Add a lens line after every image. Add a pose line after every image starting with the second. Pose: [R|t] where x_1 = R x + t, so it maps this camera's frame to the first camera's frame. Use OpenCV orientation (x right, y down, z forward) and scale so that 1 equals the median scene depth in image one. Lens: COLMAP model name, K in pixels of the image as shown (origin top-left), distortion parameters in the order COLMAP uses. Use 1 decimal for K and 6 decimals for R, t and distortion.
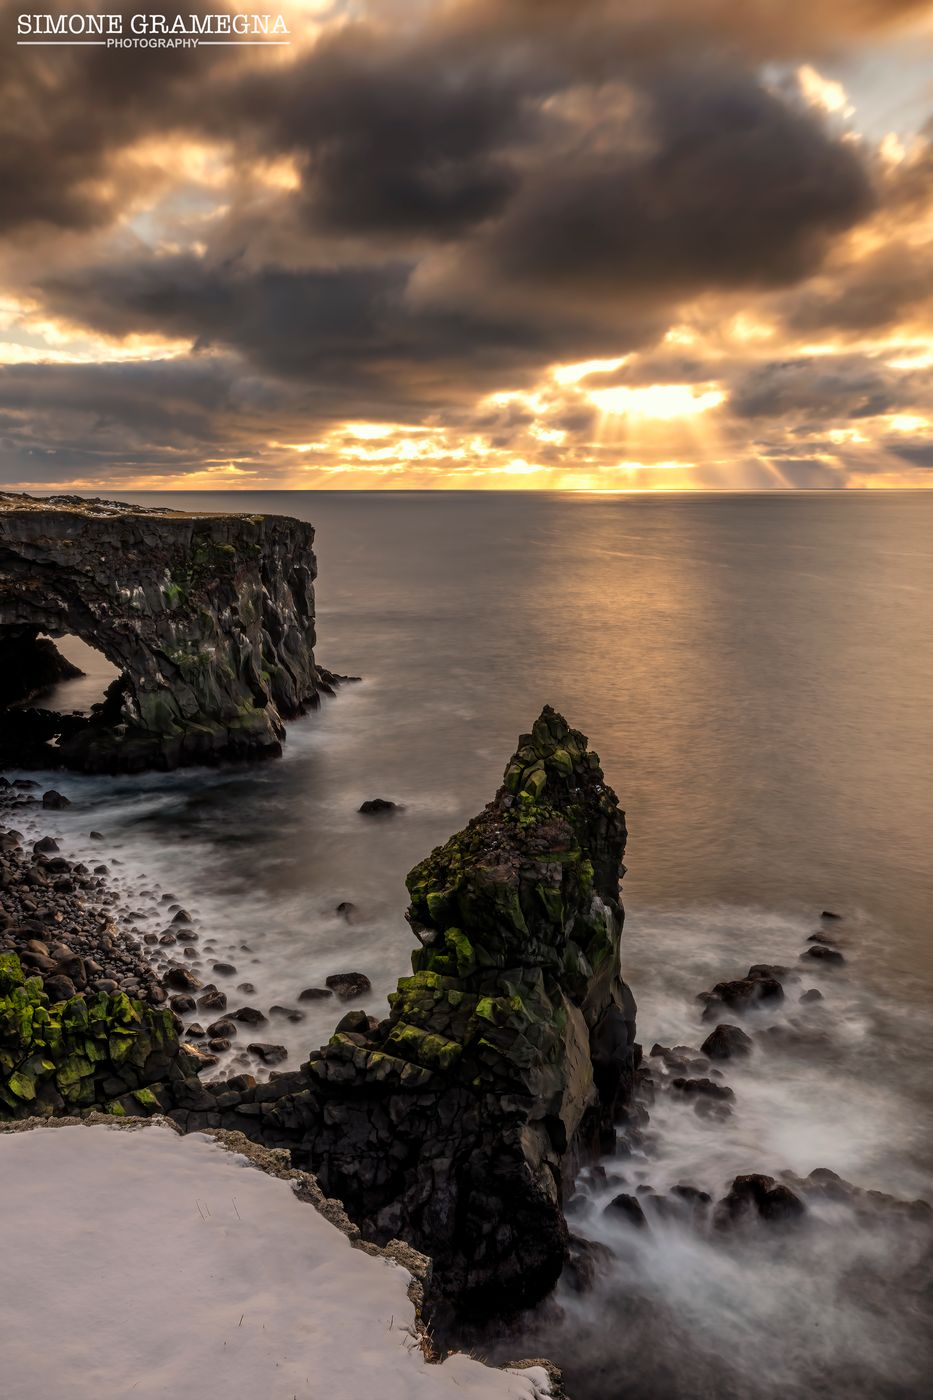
lens RADIAL K [[1129.0, 0, 469.8], [0, 1129.0, 701.9], [0, 0, 1]] dist [0.005914, -0.020442]
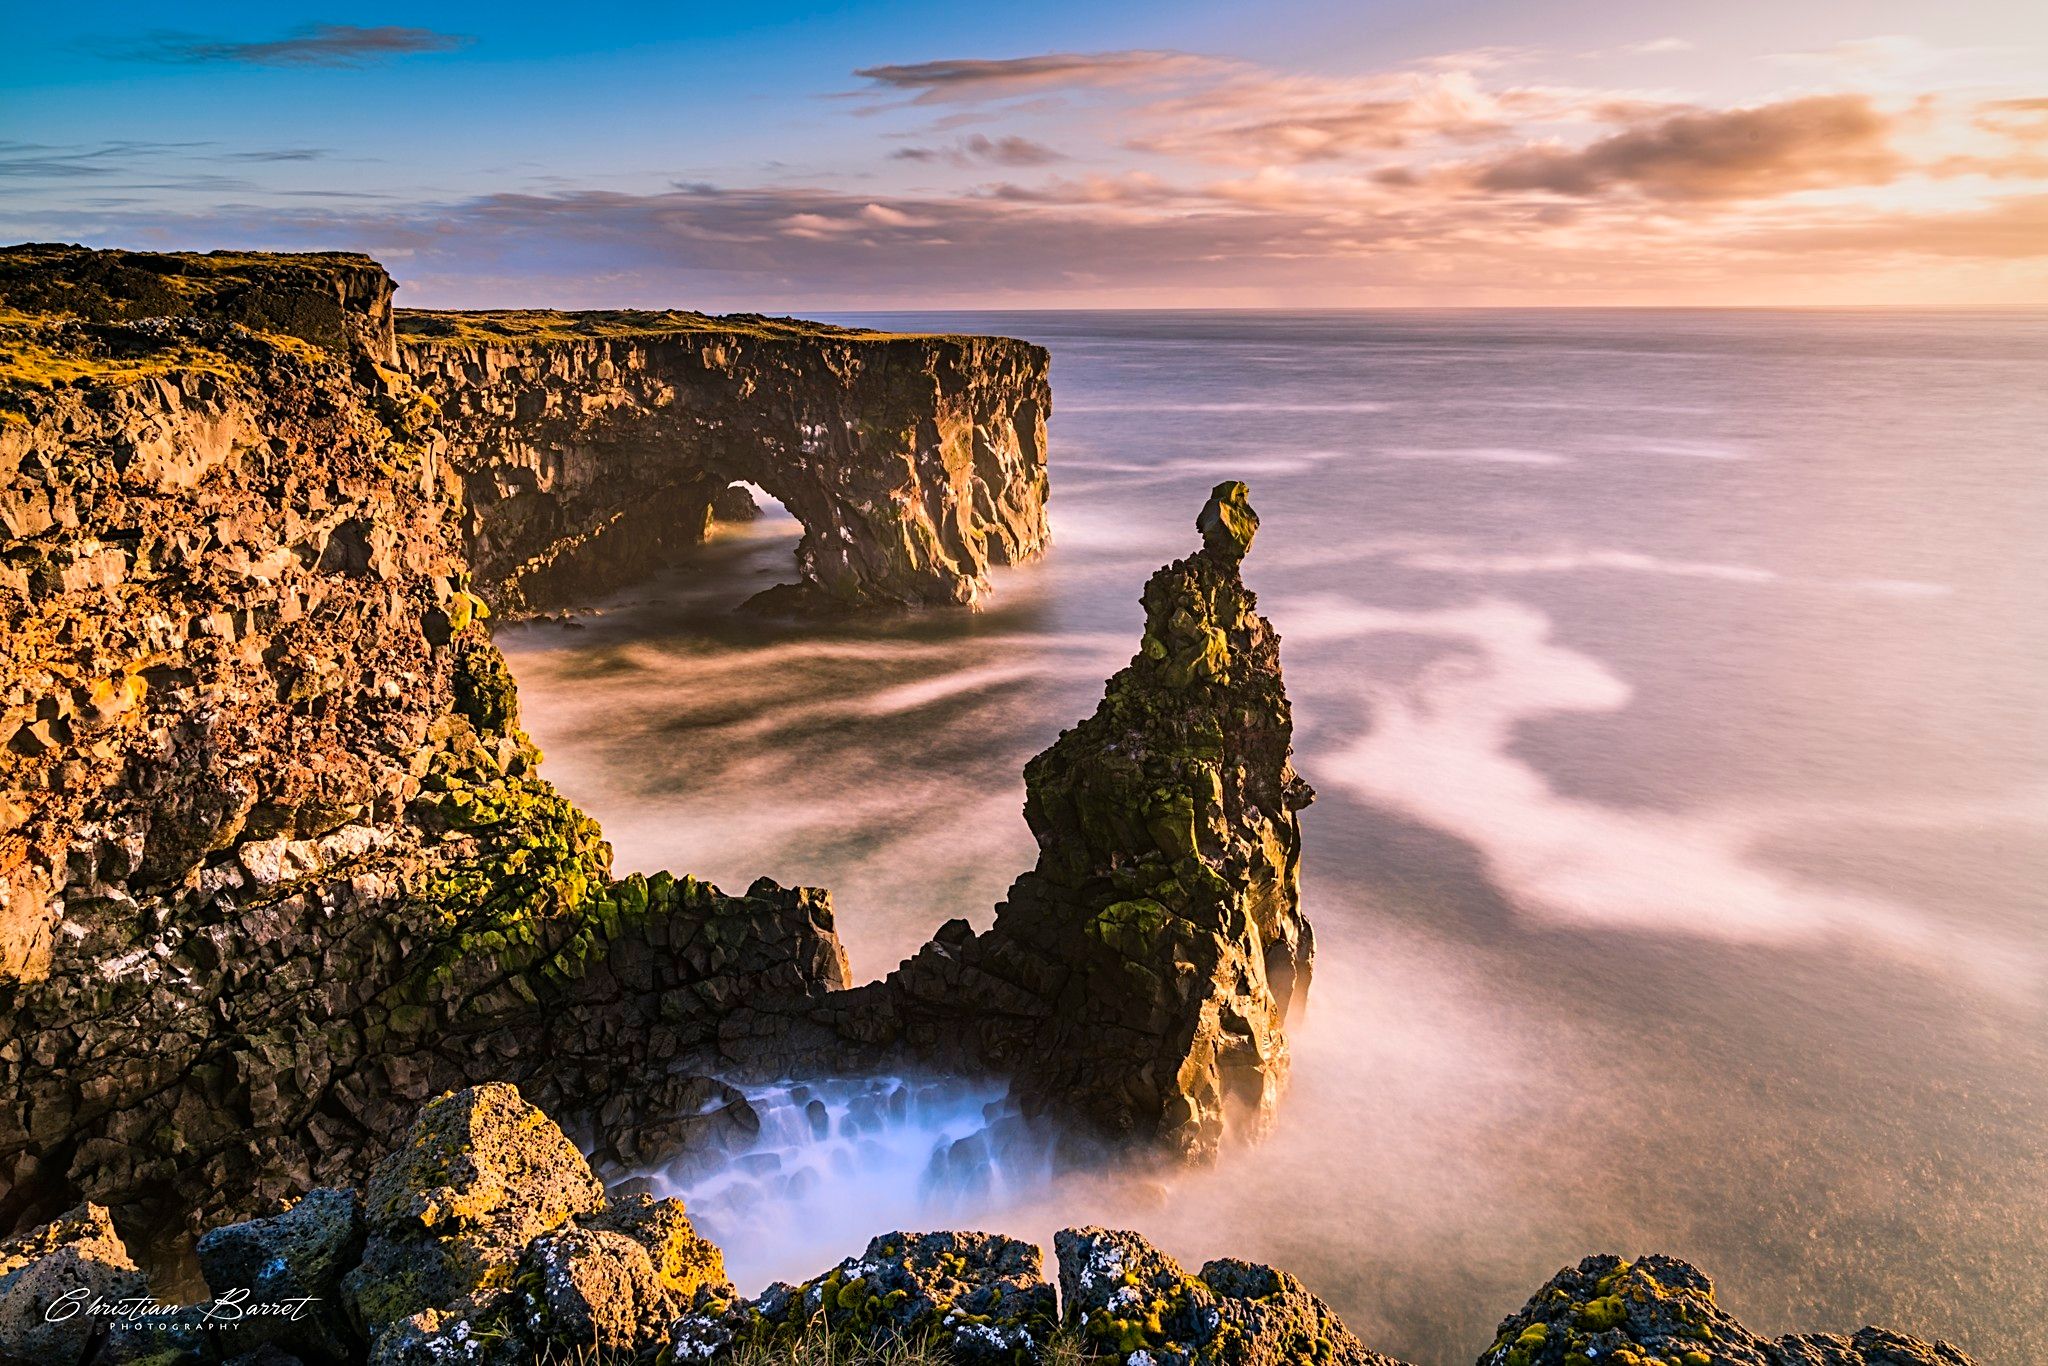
lens RADIAL K [[1418.7, 0, 1010.2], [0, 1418.7, 684.6], [0, 0, 1]] dist [-0.014936, 0.011966]
pose [[0.978298, 0.048447, -0.201461, 0.142094], [-0.033671, 0.996529, 0.076134, 0.013987], [0.204450, -0.067699, 0.976533, -0.024272]]
